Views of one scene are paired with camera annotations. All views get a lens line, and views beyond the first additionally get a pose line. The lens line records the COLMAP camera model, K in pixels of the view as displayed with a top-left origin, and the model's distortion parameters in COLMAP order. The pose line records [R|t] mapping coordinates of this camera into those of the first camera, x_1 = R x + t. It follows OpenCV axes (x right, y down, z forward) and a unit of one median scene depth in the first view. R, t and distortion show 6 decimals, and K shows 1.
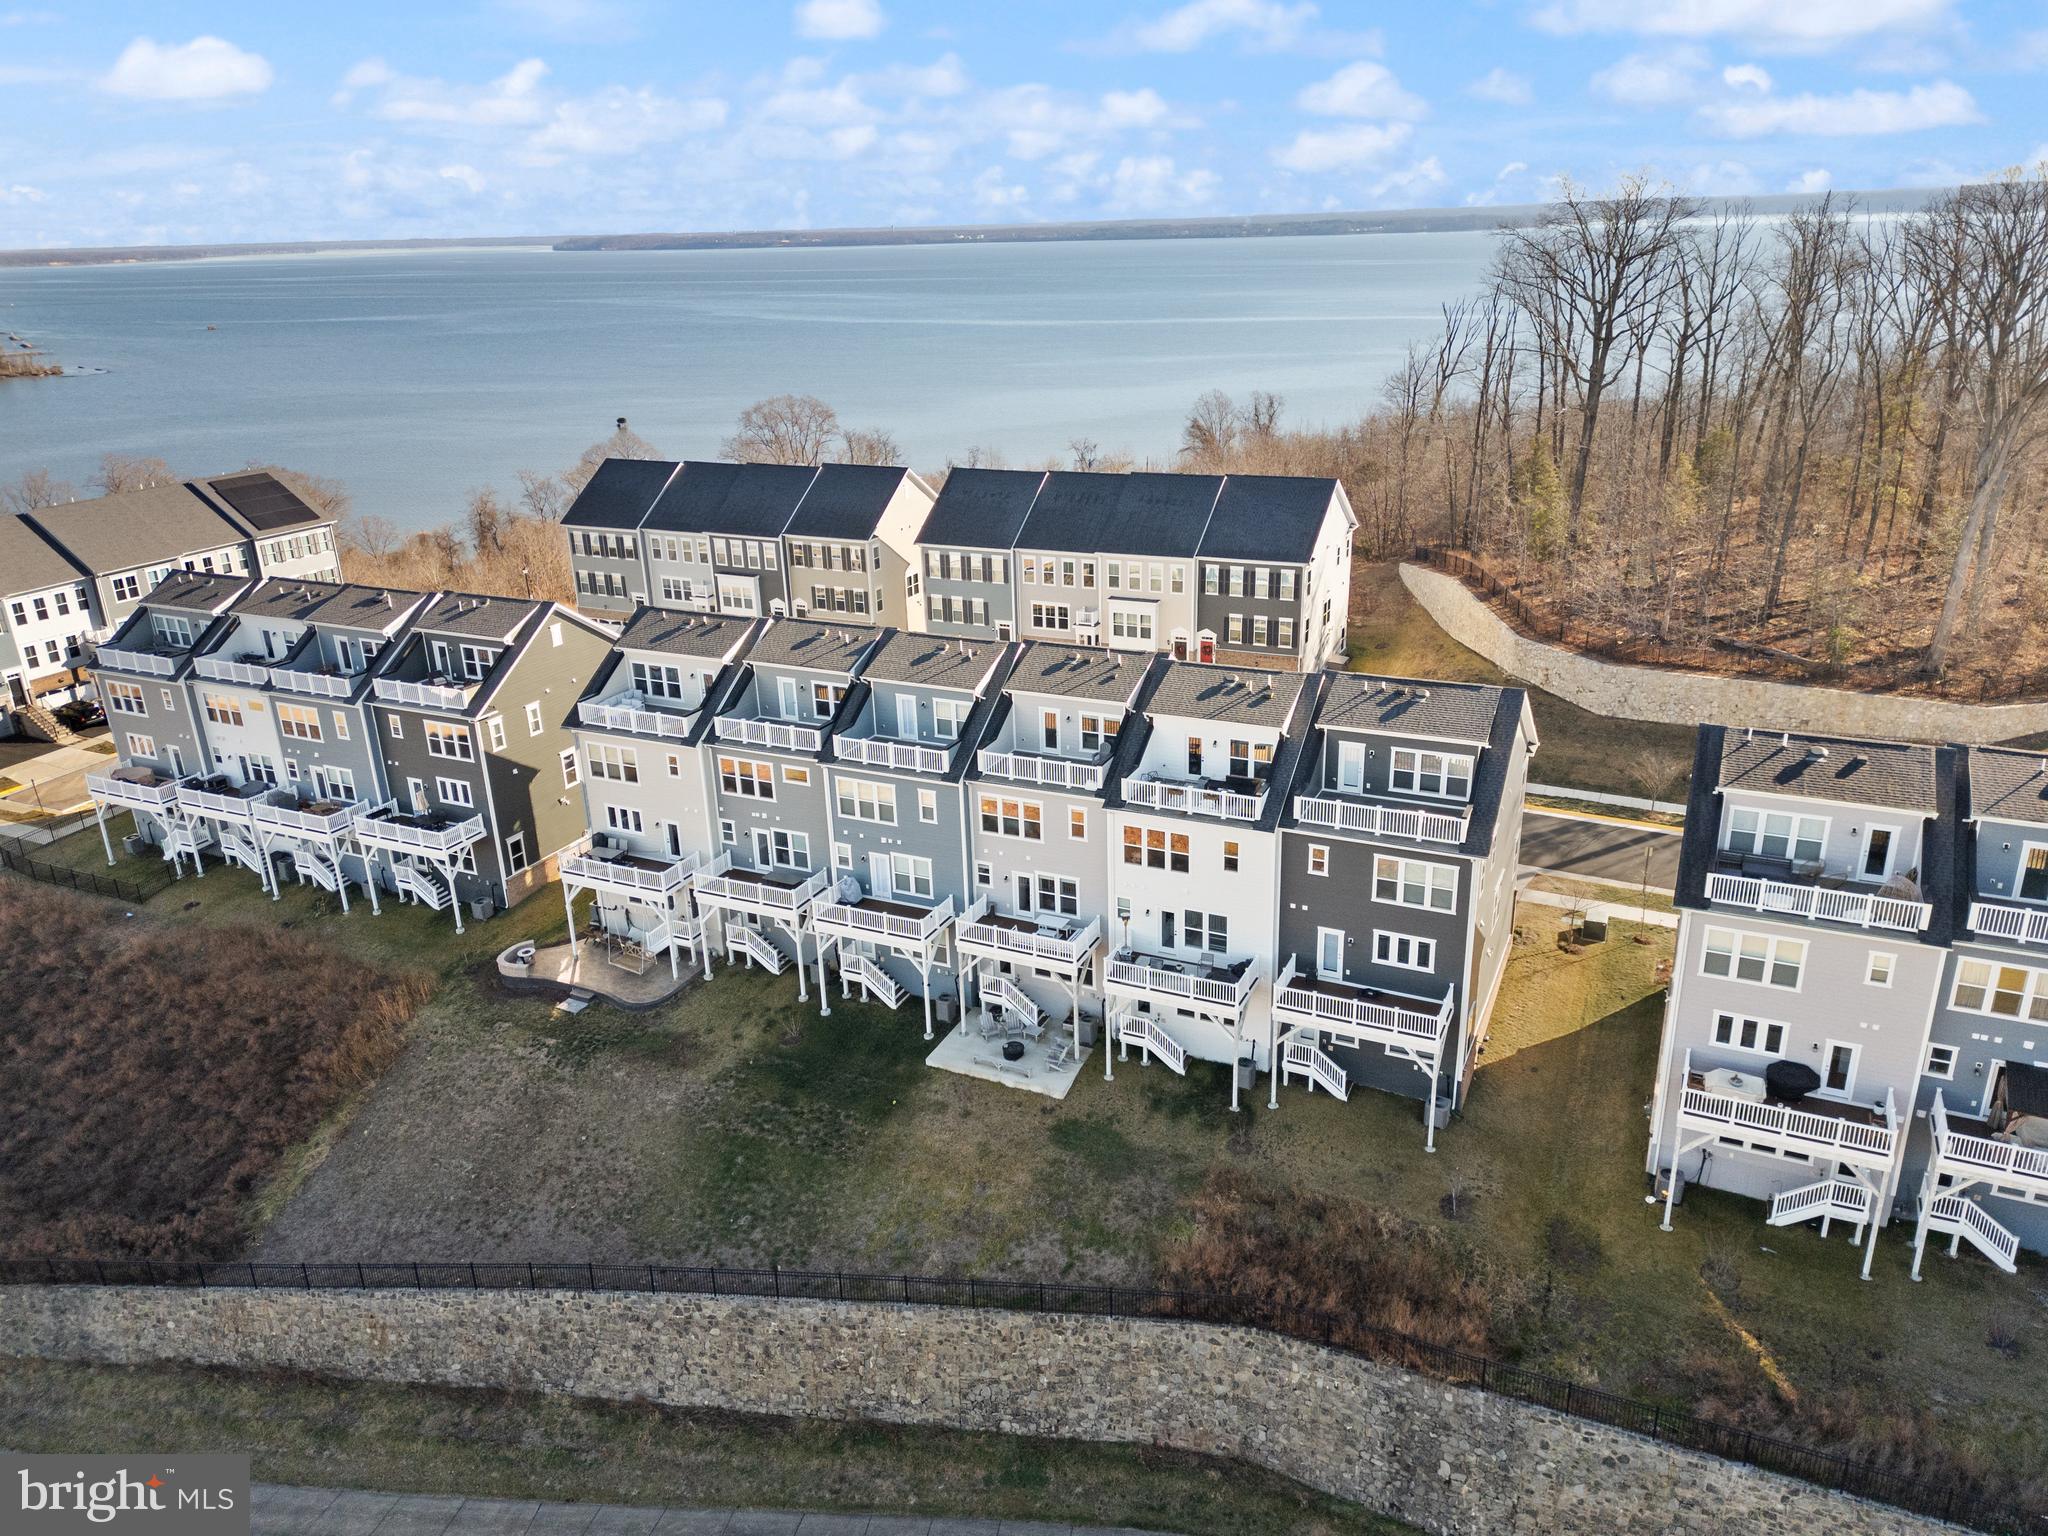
lens RADIAL K [[1431.1, 0, 1032.4], [0, 1431.1, 765.1], [0, 0, 1]] dist [0.117186, -0.166944]
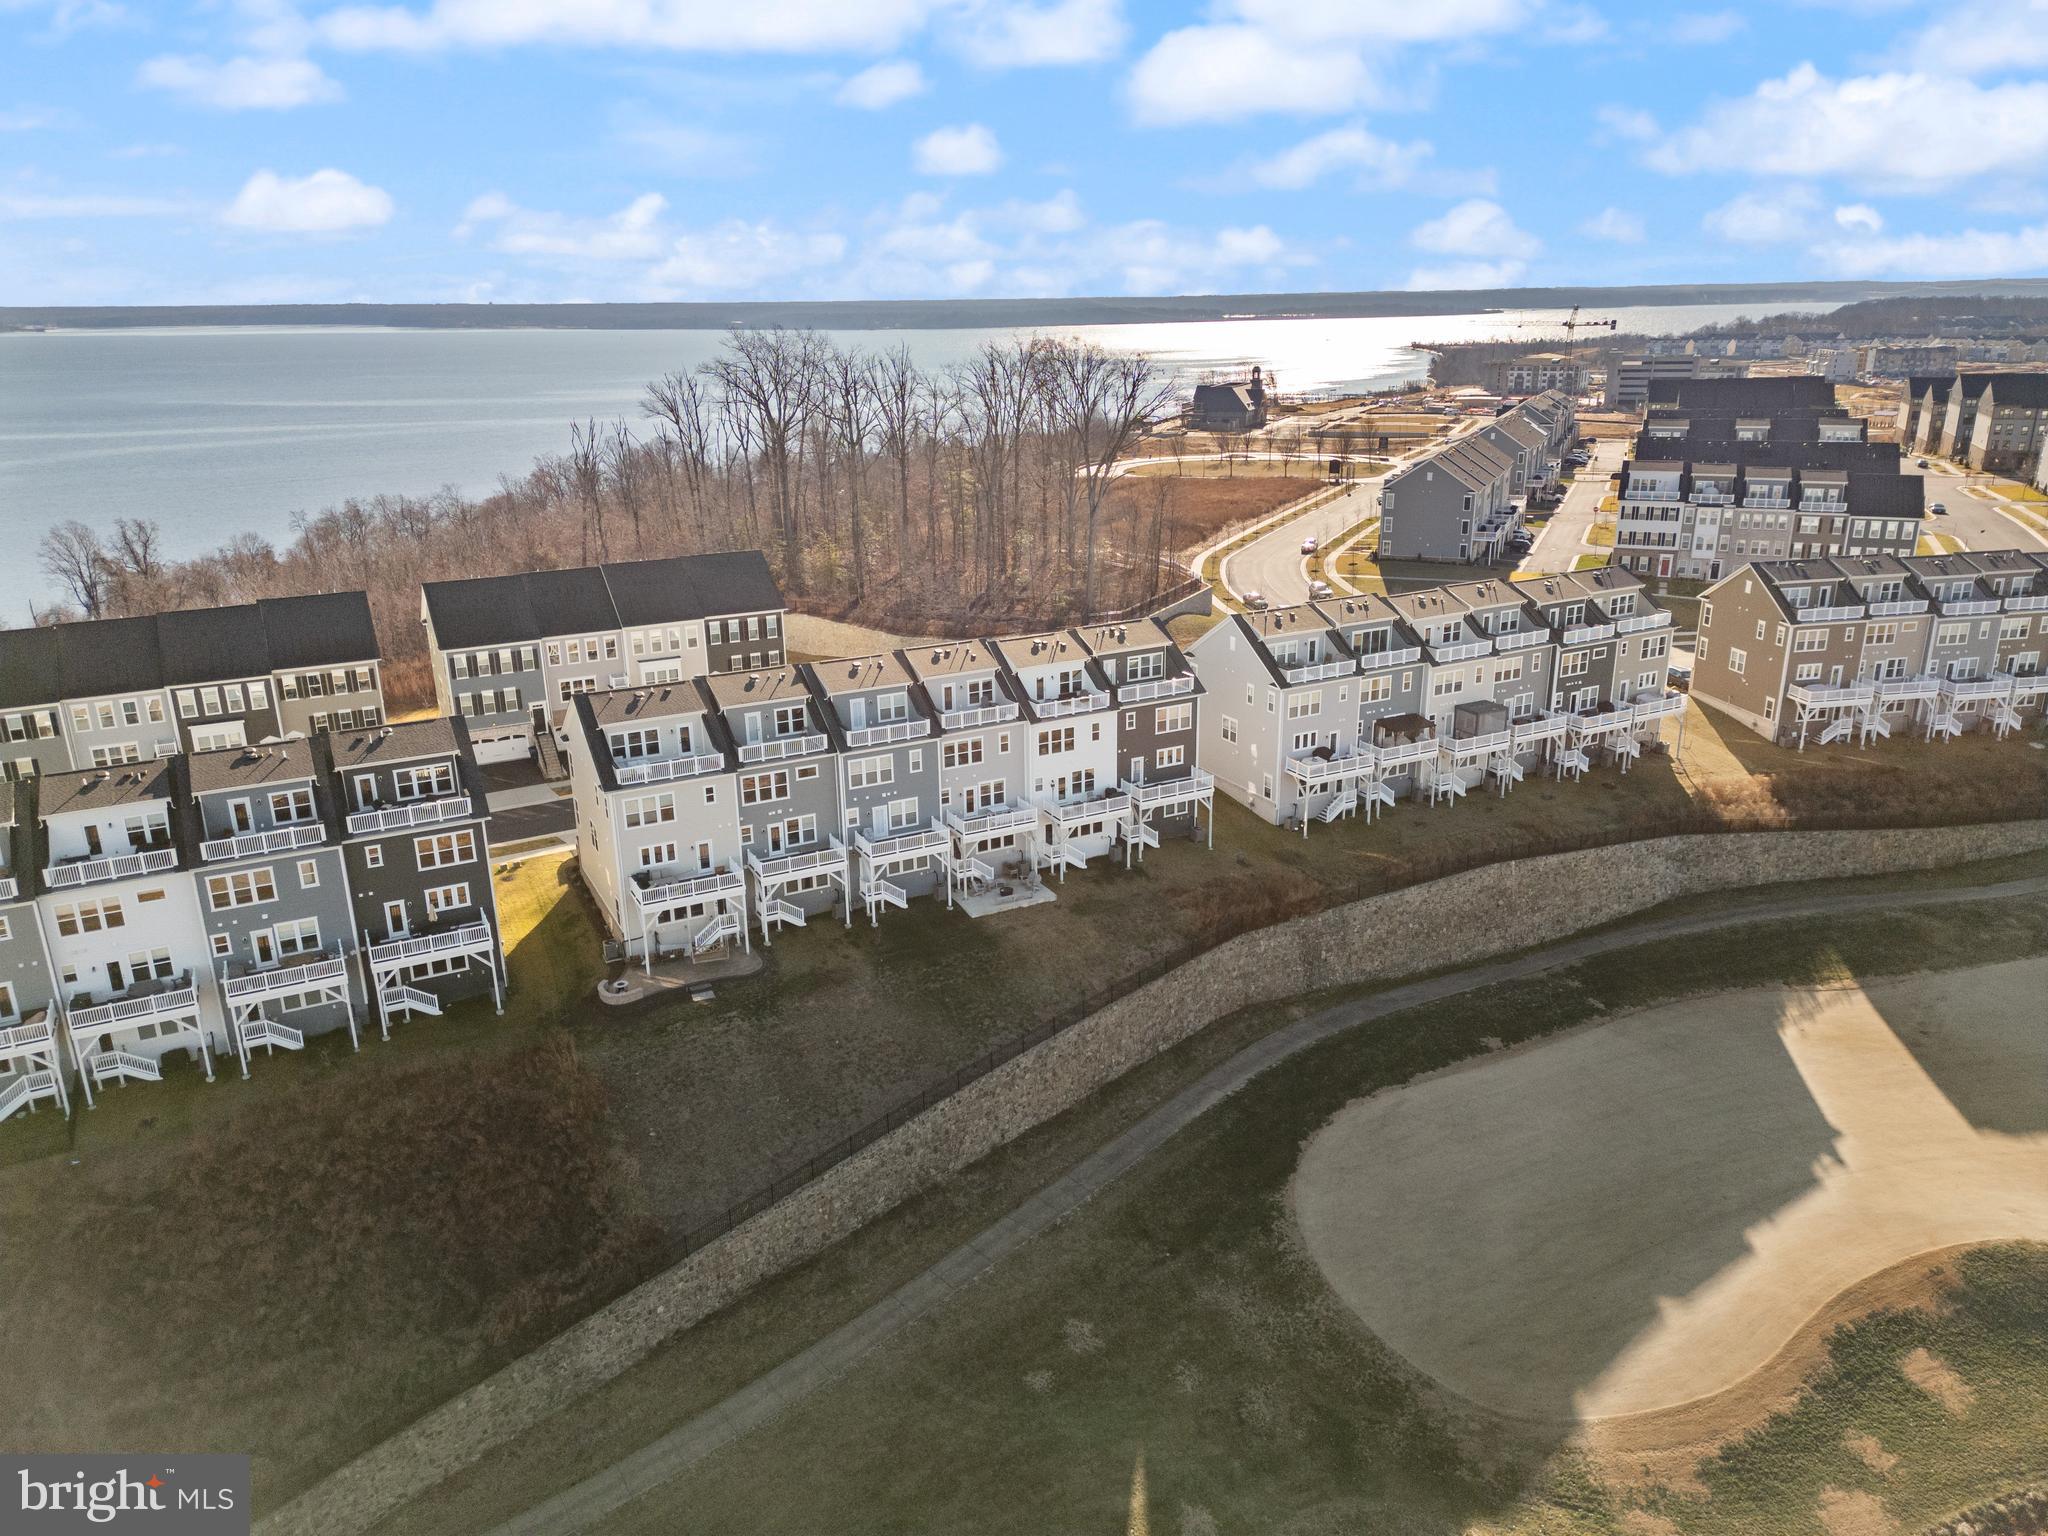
lens RADIAL K [[1405.2, 0, 1018.0], [0, 1405.2, 765.3], [0, 0, 1]] dist [0.083229, -0.082289]
pose [[0.601848, -0.228547, 0.765209, -1.144556], [0.276462, 0.958555, 0.068853, -0.039037], [-0.749231, 0.170112, 0.640089, -0.031175]]
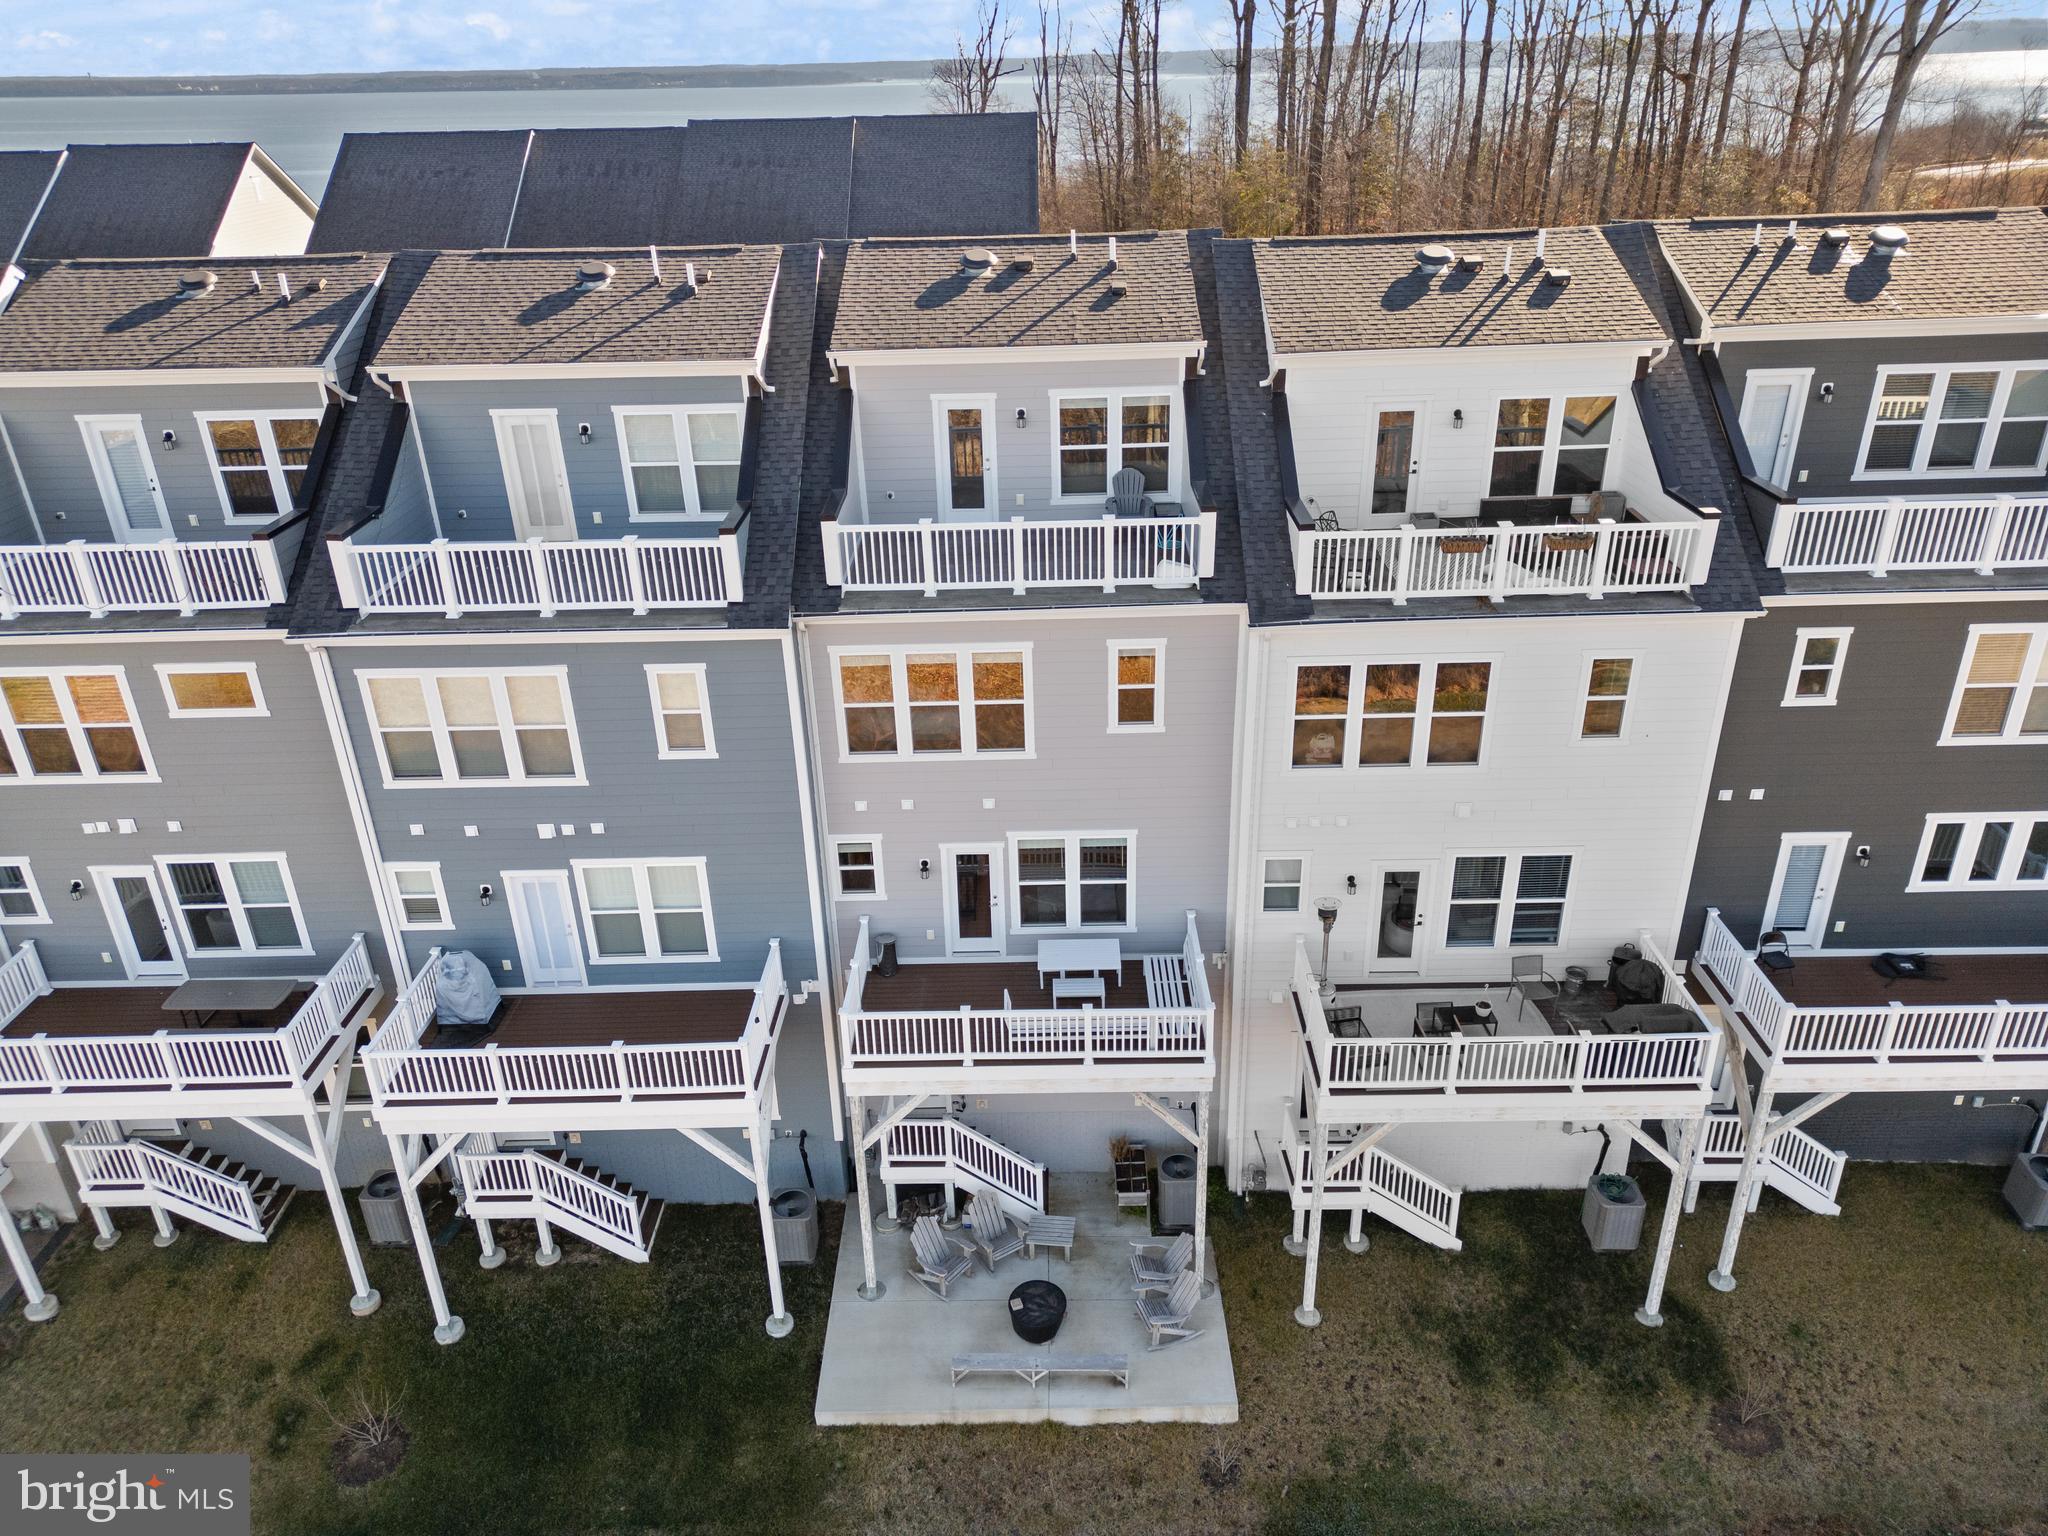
lens RADIAL K [[1418.1, 0, 1024.0], [0, 1418.1, 768.0], [0, 0, 1]] dist [0.068845, -0.059243]
pose [[0.906084, -0.181149, 0.382357, -0.131843], [0.147409, 0.982245, 0.116038, 0.014416], [-0.396588, -0.048777, 0.916700, 0.651278]]
